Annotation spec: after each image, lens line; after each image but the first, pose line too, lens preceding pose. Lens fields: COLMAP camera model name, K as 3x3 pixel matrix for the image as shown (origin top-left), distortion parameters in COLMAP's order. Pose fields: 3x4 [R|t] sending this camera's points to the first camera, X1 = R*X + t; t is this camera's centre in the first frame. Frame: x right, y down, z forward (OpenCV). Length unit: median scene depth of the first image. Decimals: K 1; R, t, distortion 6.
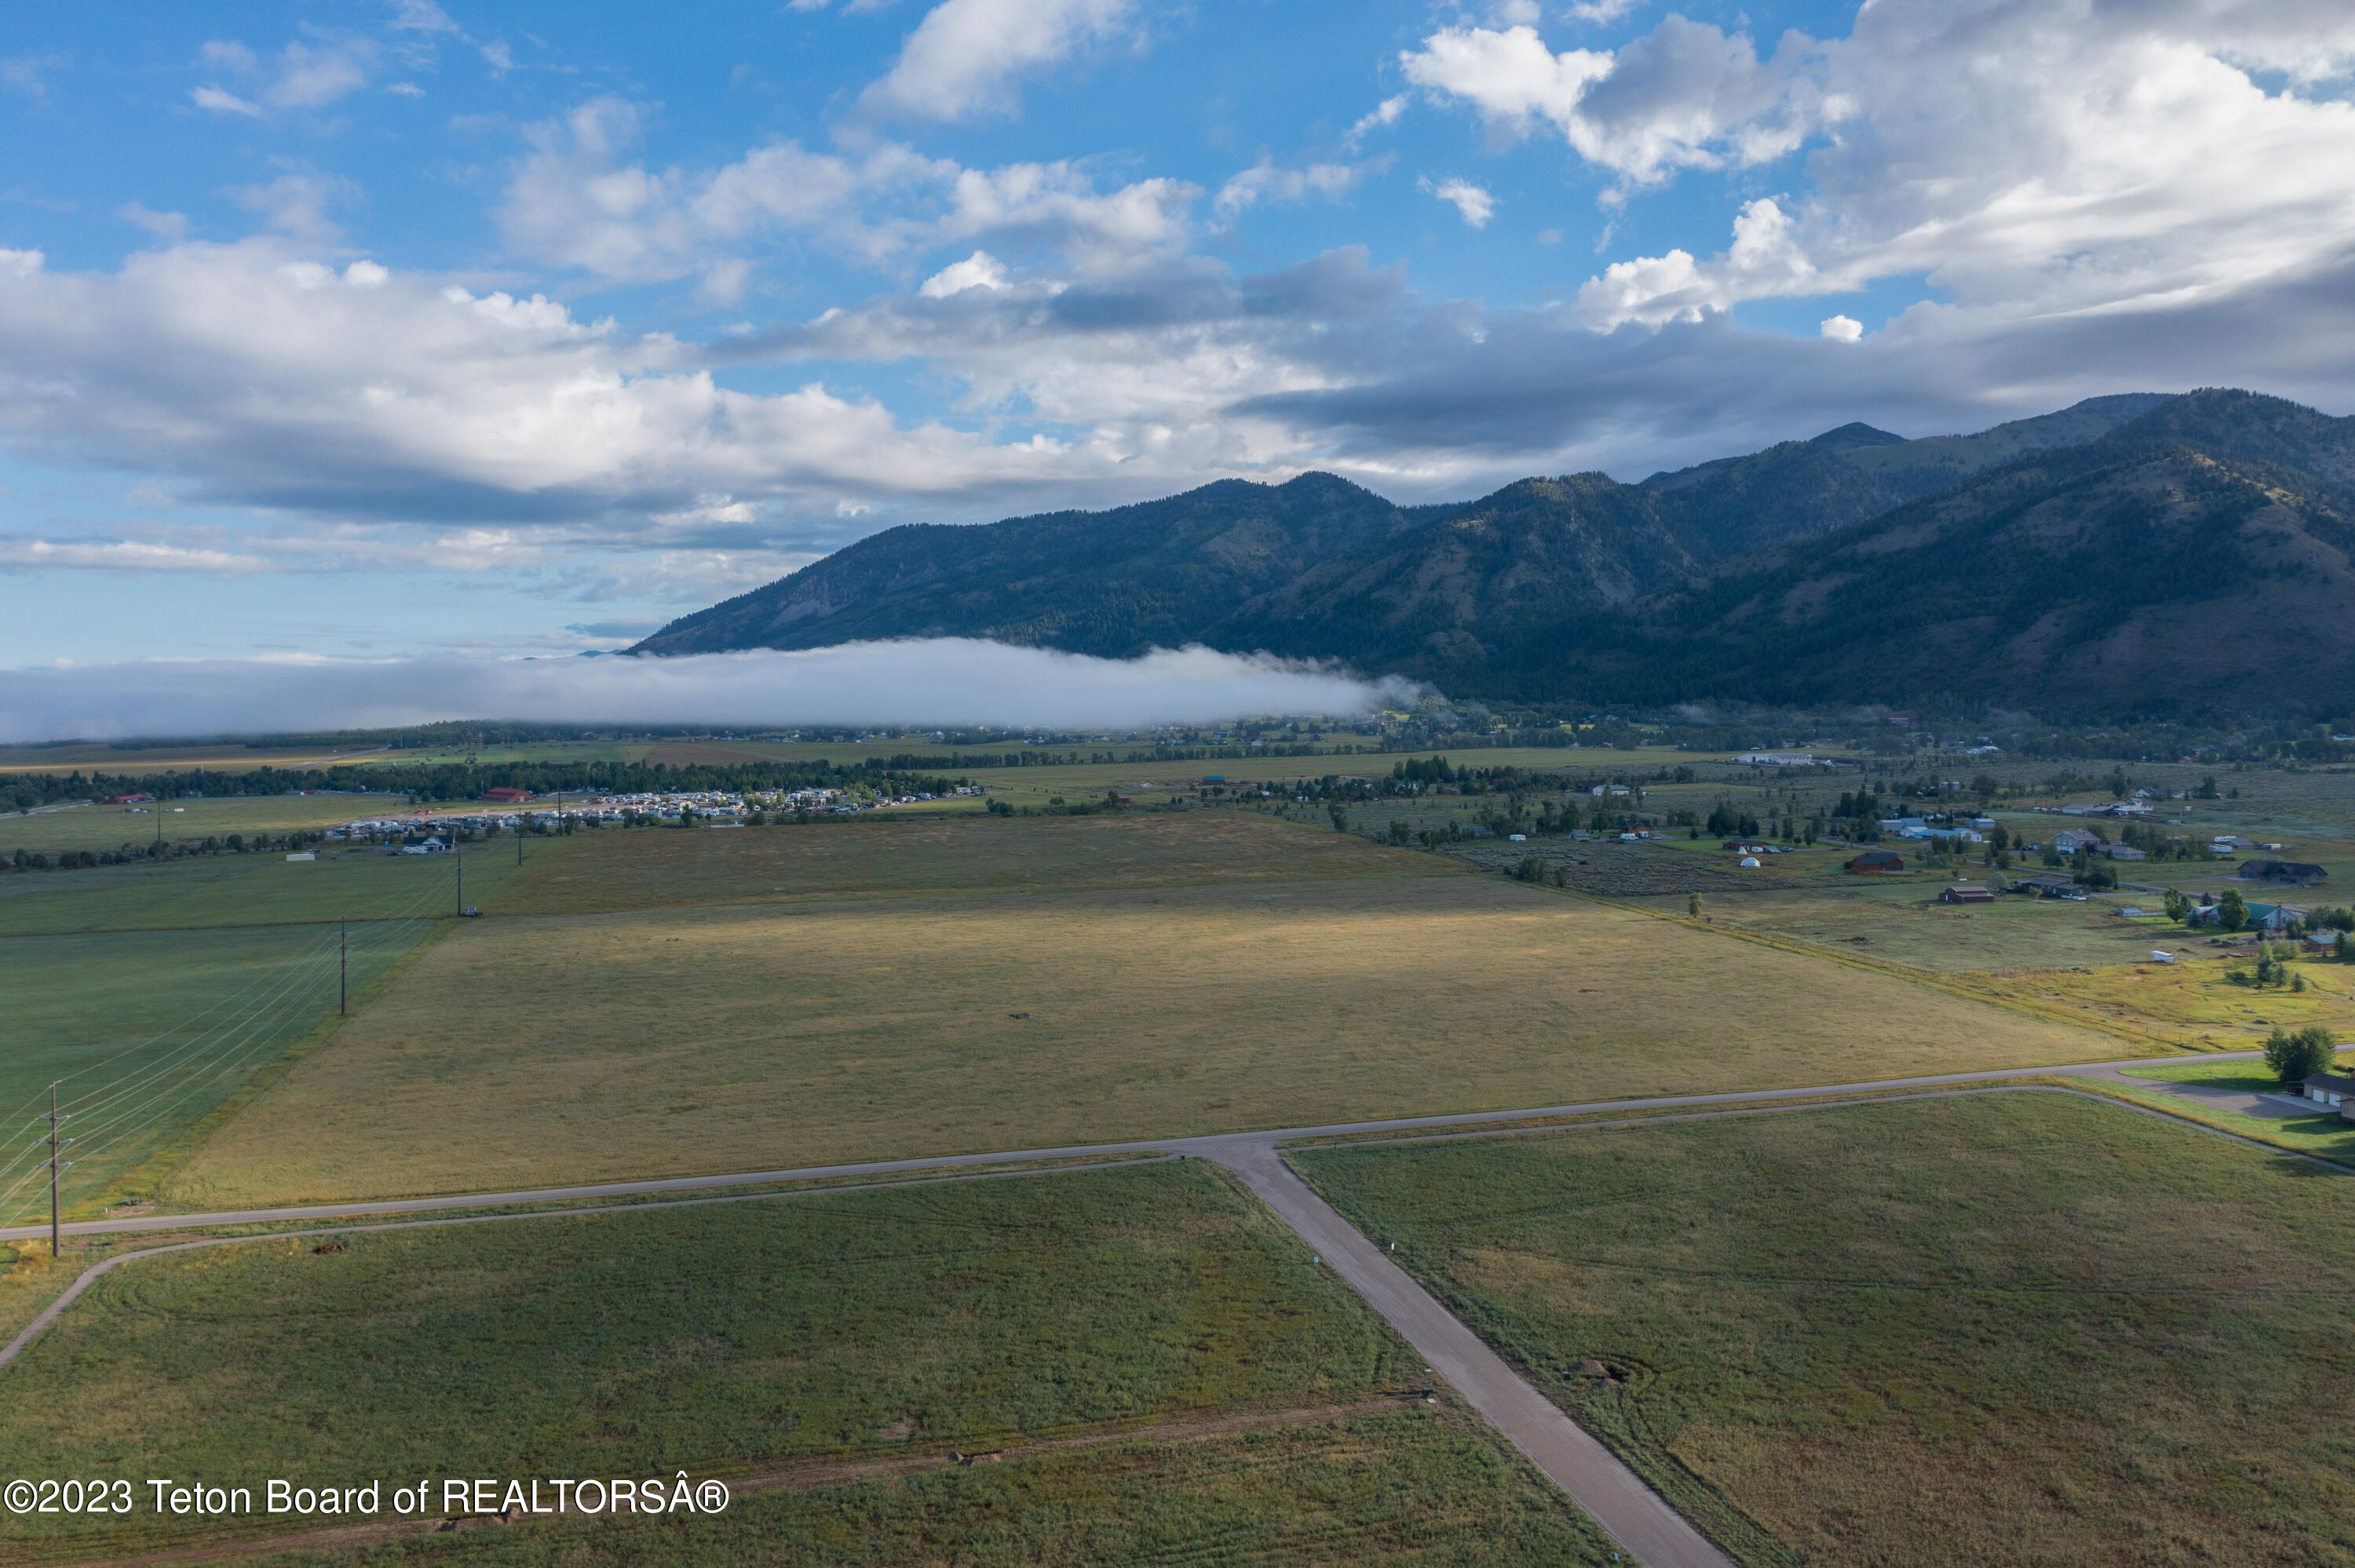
lens RADIAL K [[1833.0, 0, 1177.5], [0, 1833.0, 784.0], [0, 0, 1]] dist [-0.006430, 0.006738]
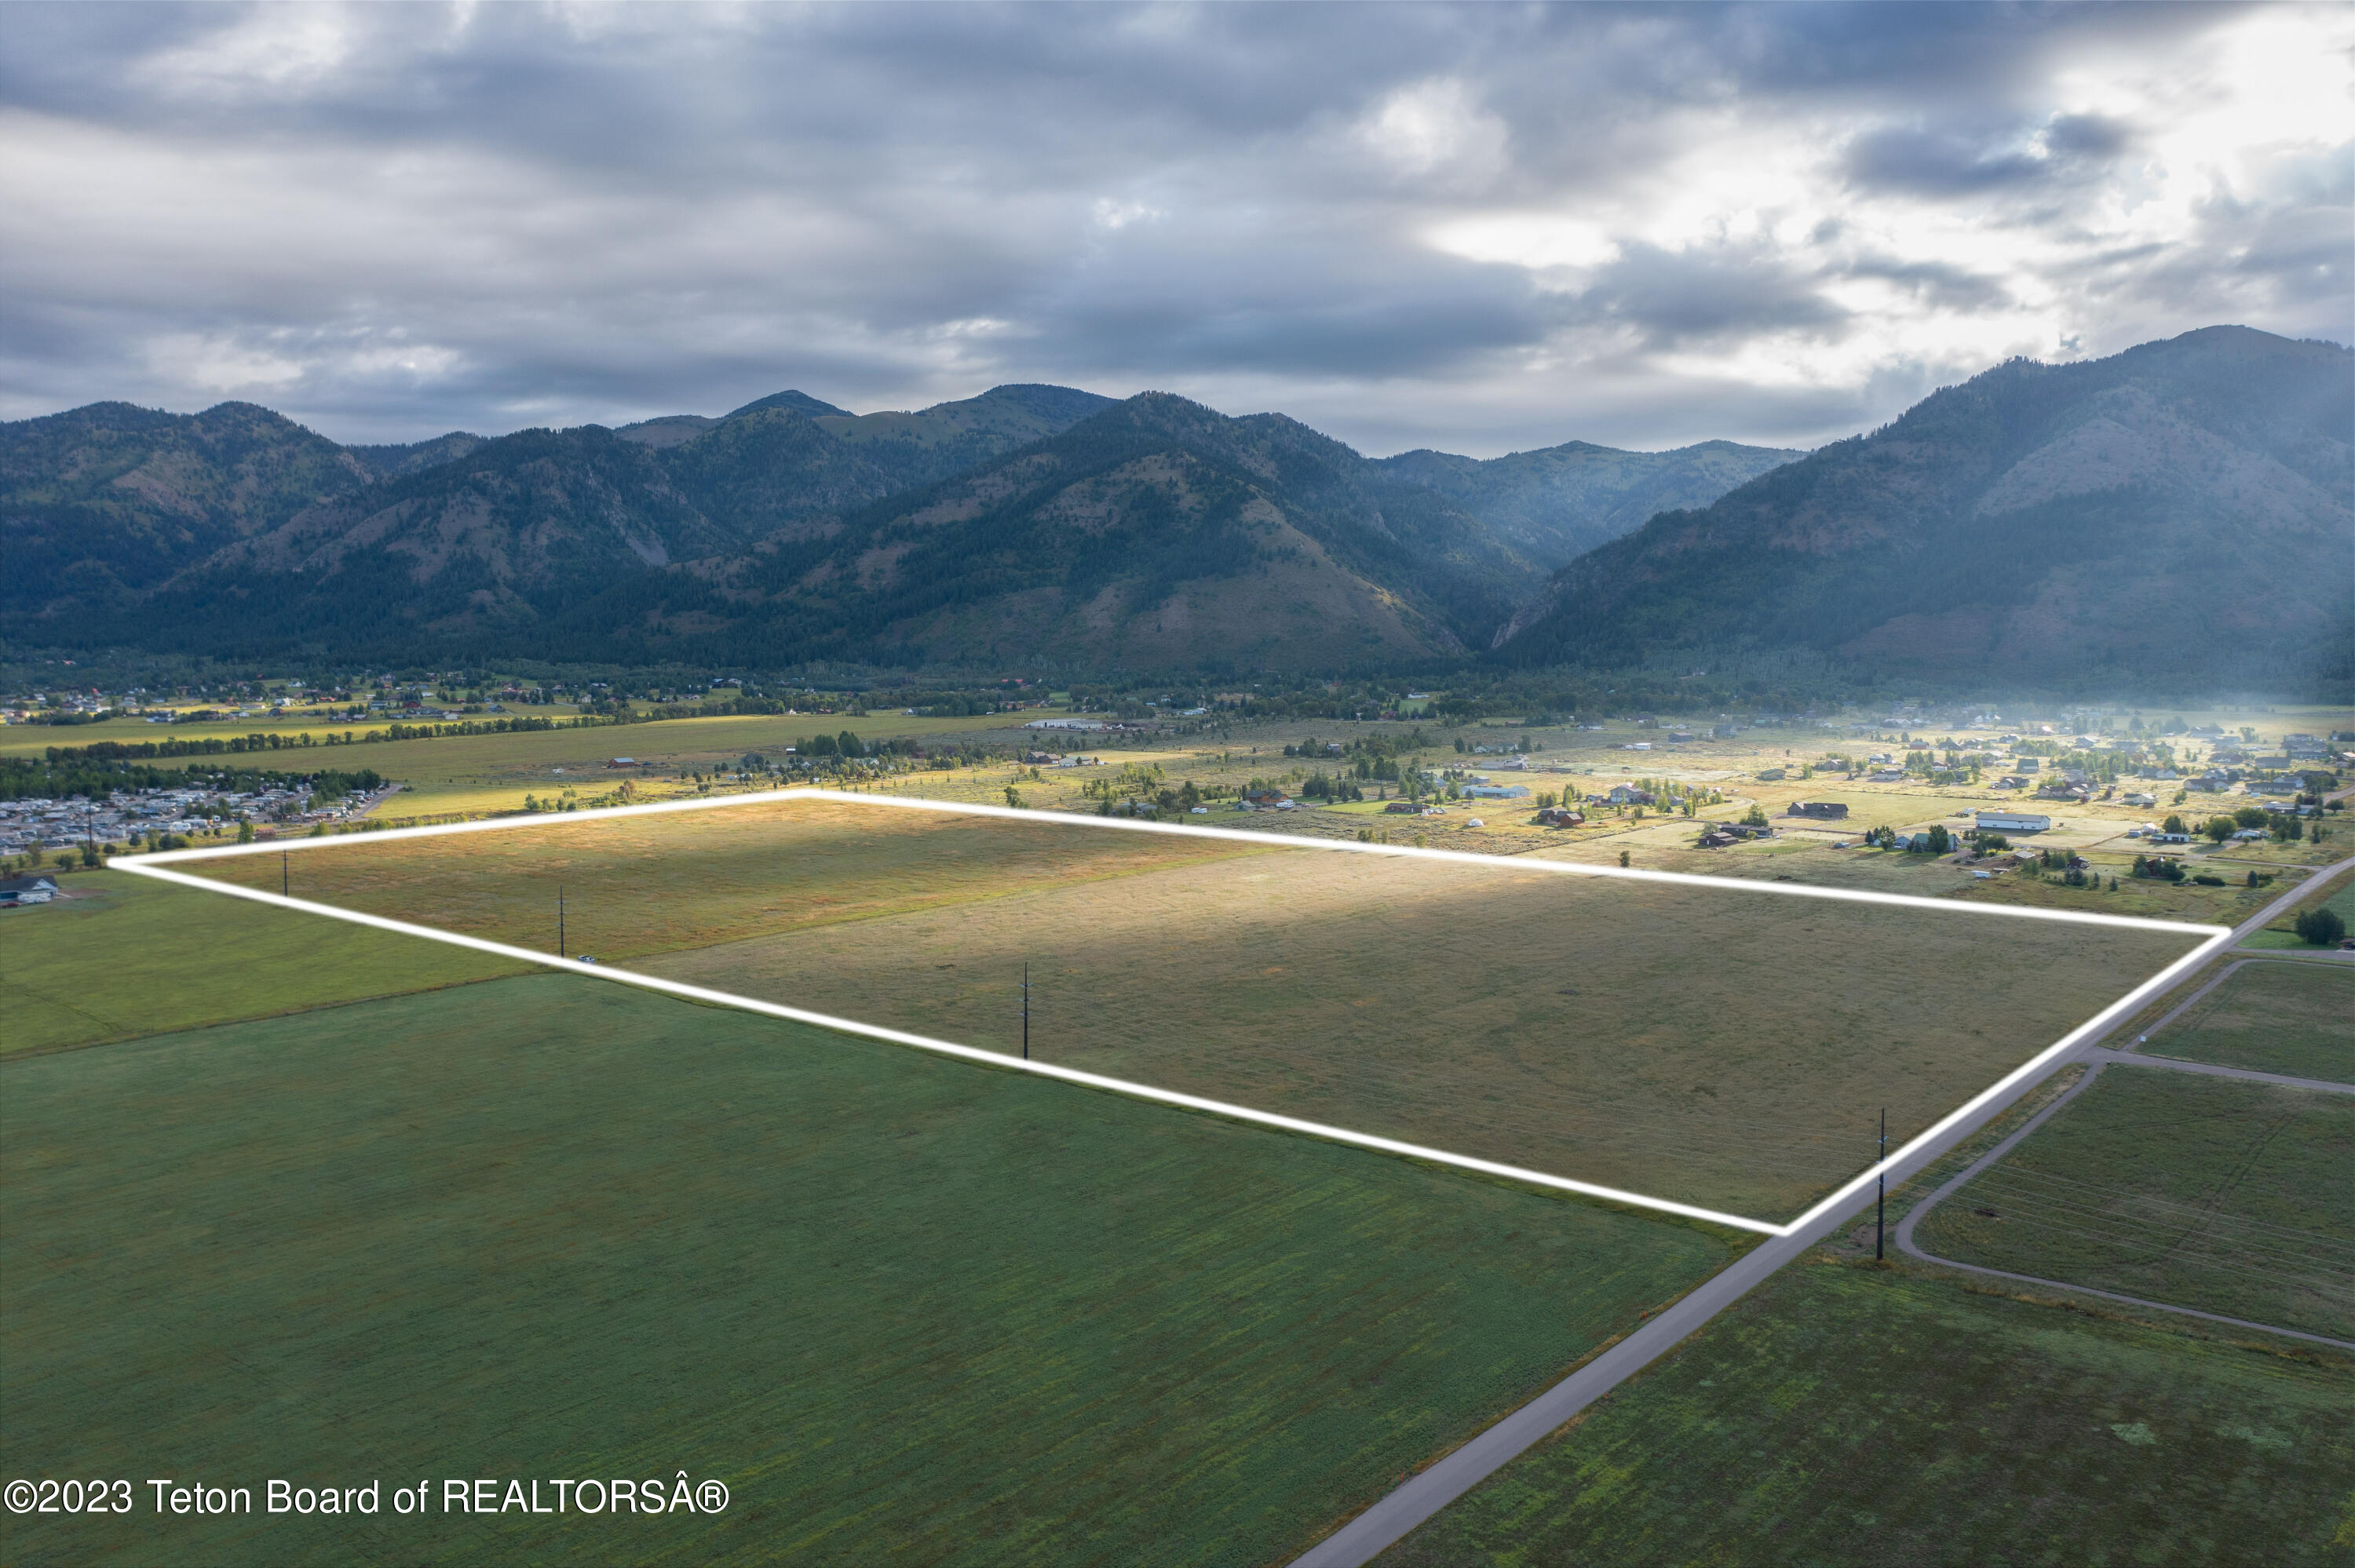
lens RADIAL K [[1833.0, 0, 1177.5], [0, 1833.0, 784.0], [0, 0, 1]] dist [-0.006430, 0.006738]
pose [[0.826859, -0.042866, 0.560773, -0.110050], [0.028554, 0.999005, 0.034263, -0.005972], [-0.561684, -0.012318, 0.827260, 0.021473]]
